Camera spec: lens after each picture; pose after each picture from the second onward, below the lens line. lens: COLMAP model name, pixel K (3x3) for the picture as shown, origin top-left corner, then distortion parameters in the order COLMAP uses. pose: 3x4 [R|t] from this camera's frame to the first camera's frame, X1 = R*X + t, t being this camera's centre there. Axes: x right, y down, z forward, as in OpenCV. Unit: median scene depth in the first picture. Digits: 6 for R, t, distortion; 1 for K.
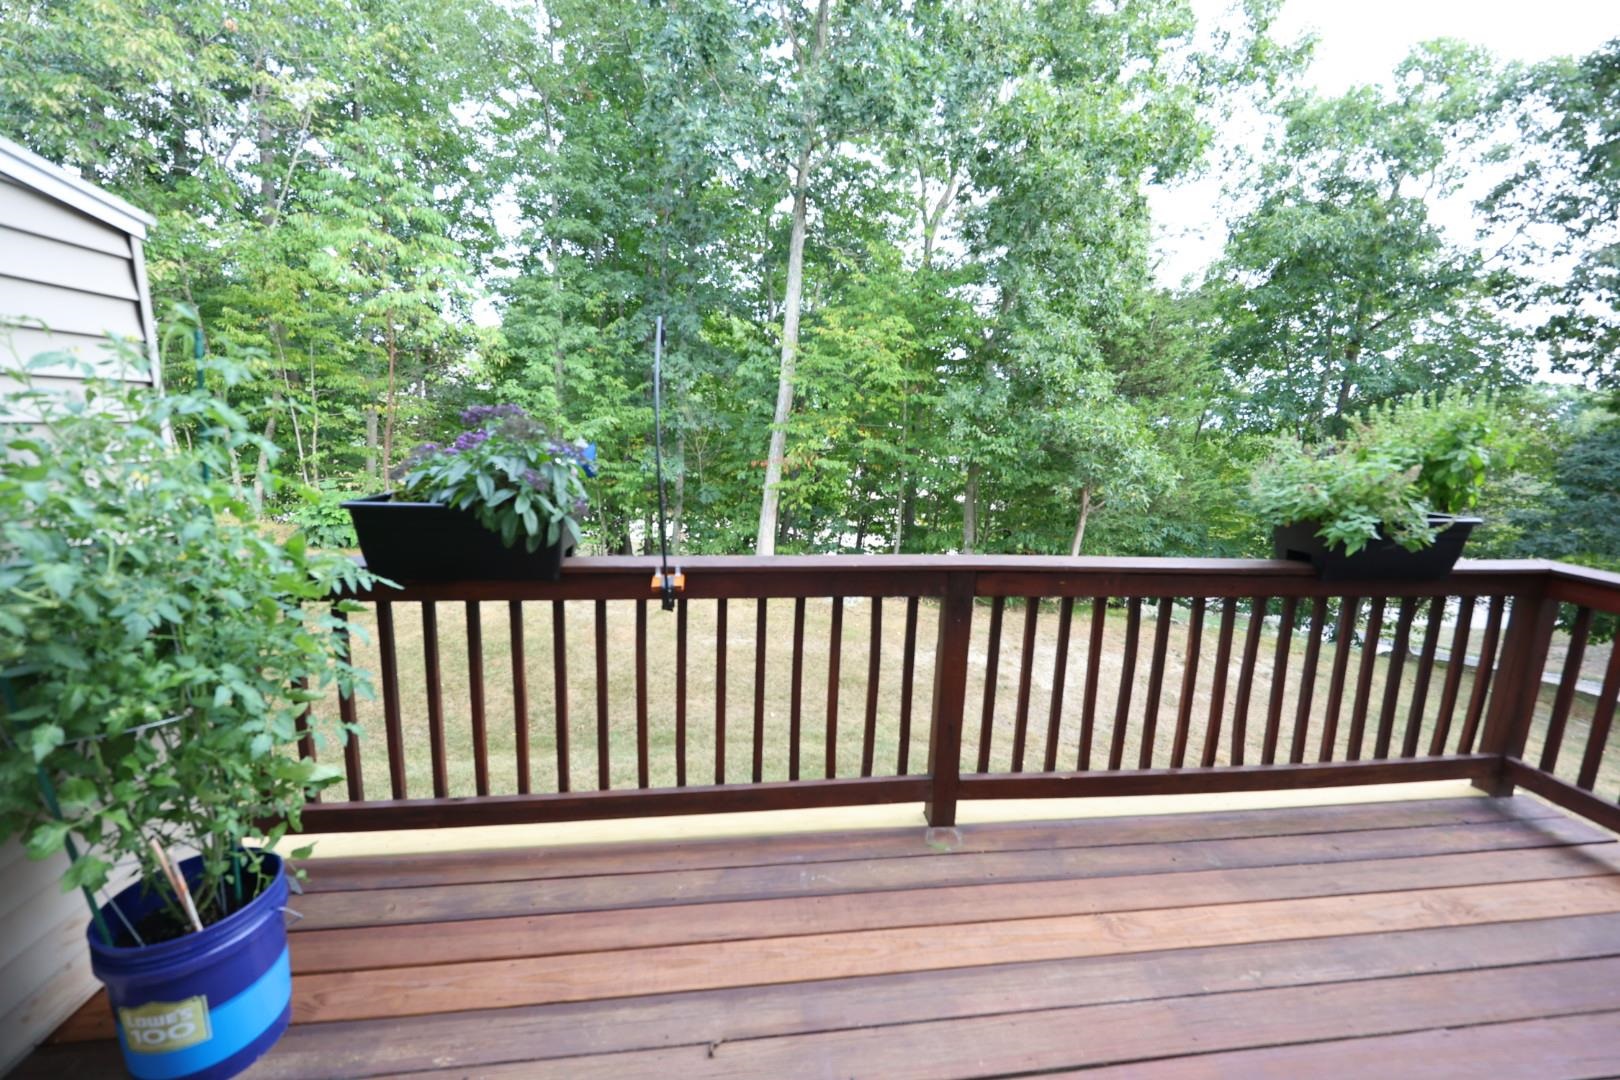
lens RADIAL K [[650.1, 0, 810.0], [0, 650.1, 540.0], [0, 0, 1]] dist [-0.002489, -0.000098]
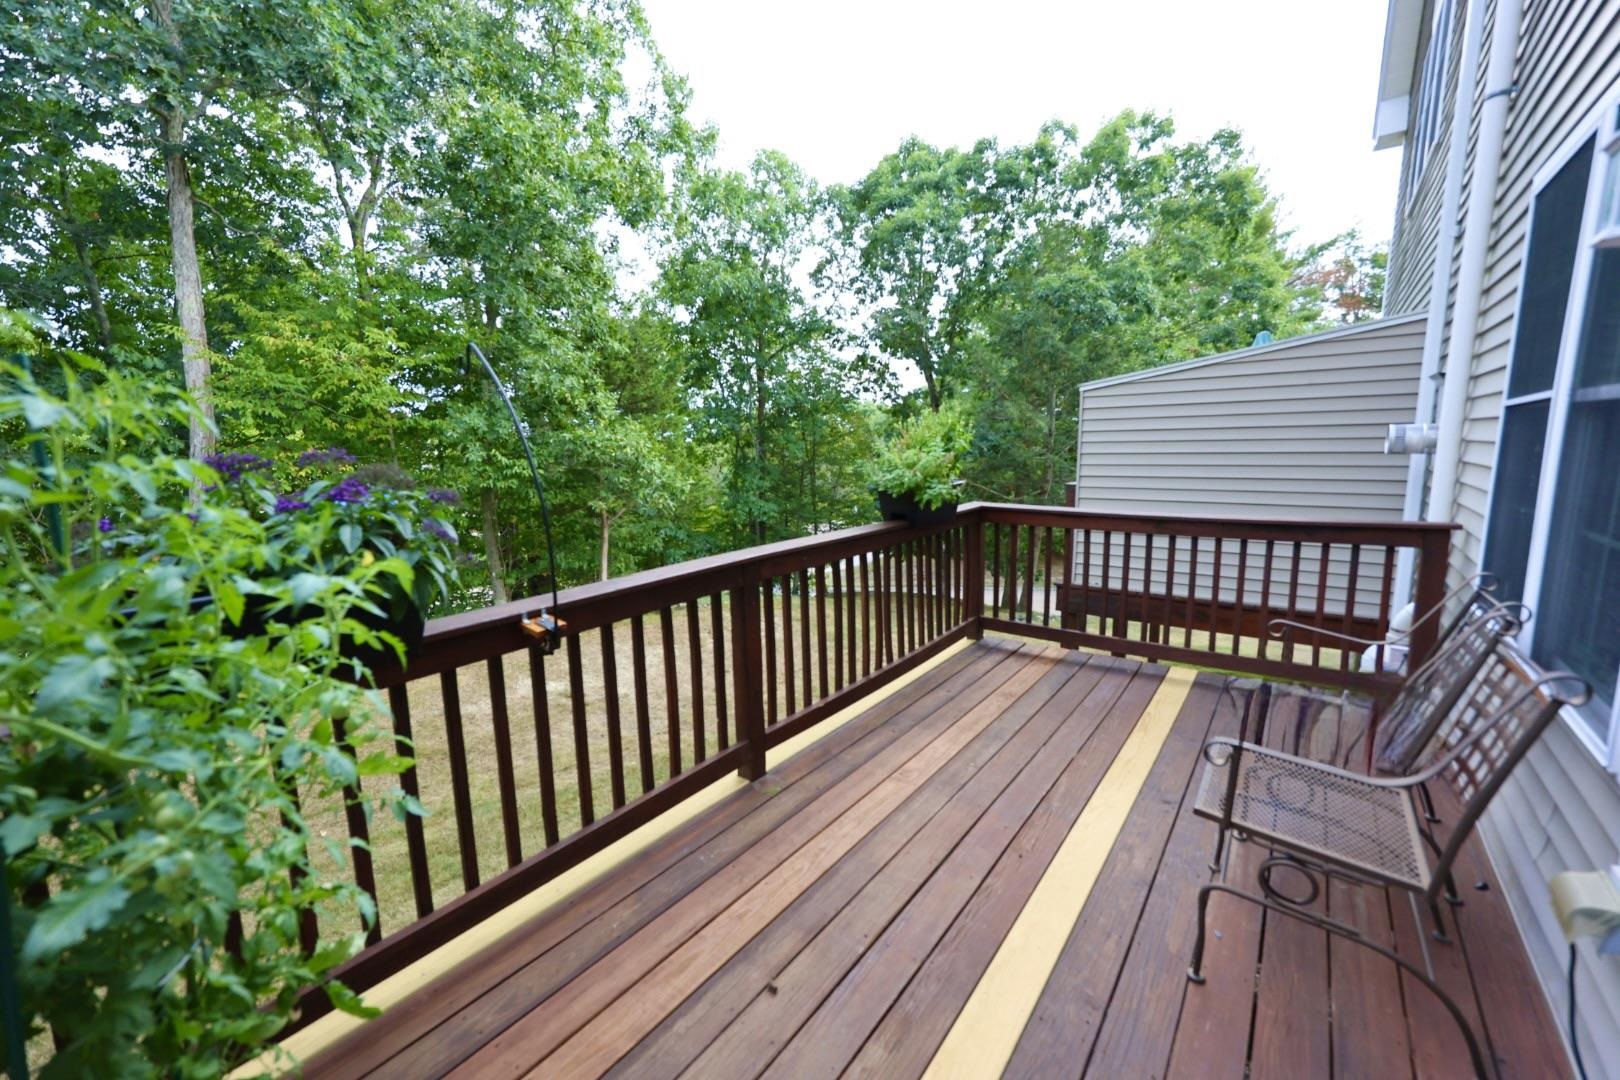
lens RADIAL K [[655.9, 0, 812.9], [0, 655.9, 549.4], [0, 0, 1]] dist [0.001915, -0.000098]
pose [[0.702578, -0.165829, 0.692015, -0.099933], [0.176310, 0.982713, 0.056488, -0.004722], [-0.689419, 0.082321, 0.719670, 0.005742]]
